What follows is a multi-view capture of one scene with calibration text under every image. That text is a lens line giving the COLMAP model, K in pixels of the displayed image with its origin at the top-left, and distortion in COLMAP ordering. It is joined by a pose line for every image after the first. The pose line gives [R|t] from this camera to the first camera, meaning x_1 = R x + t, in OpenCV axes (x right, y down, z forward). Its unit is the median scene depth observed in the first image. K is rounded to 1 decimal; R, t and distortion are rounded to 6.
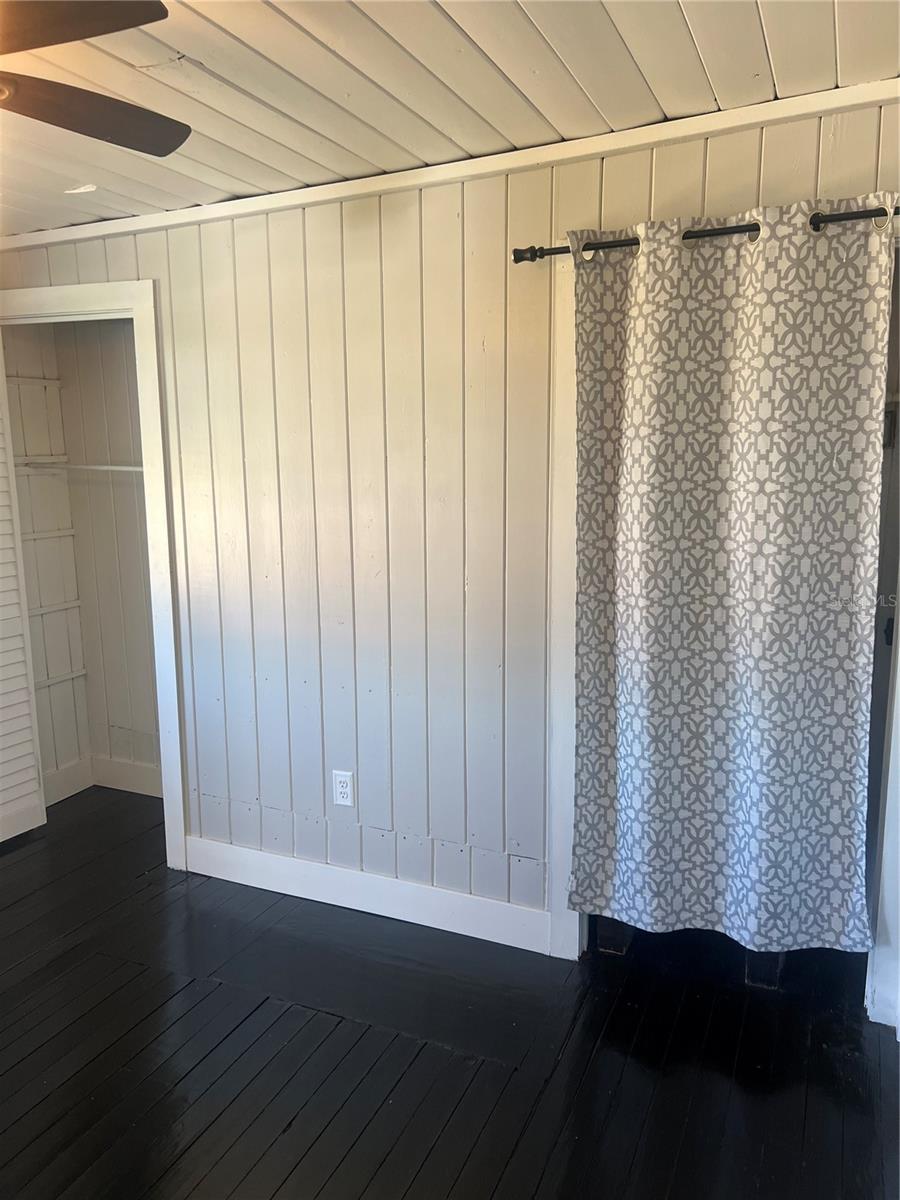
lens RADIAL K [[911.9, 0, 450.0], [0, 911.9, 600.0], [0, 0, 1]] dist [0.039488, -0.042219]
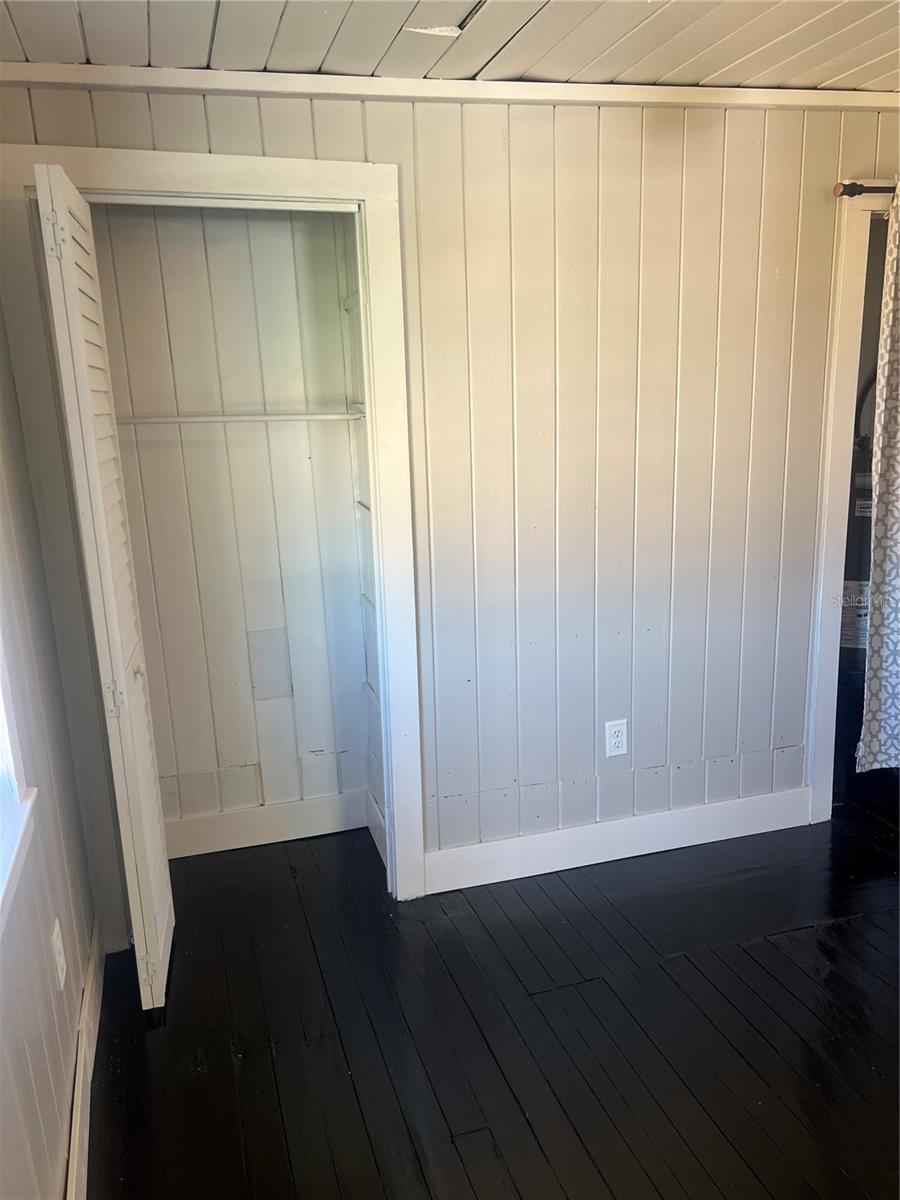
lens RADIAL K [[912.4, 0, 450.0], [0, 912.4, 600.0], [0, 0, 1]] dist [0.054090, -0.058205]
pose [[0.754435, -0.165341, 0.635209, -0.859245], [0.138827, 0.986055, 0.091779, -0.050802], [-0.641526, 0.018943, 0.766868, 0.382992]]
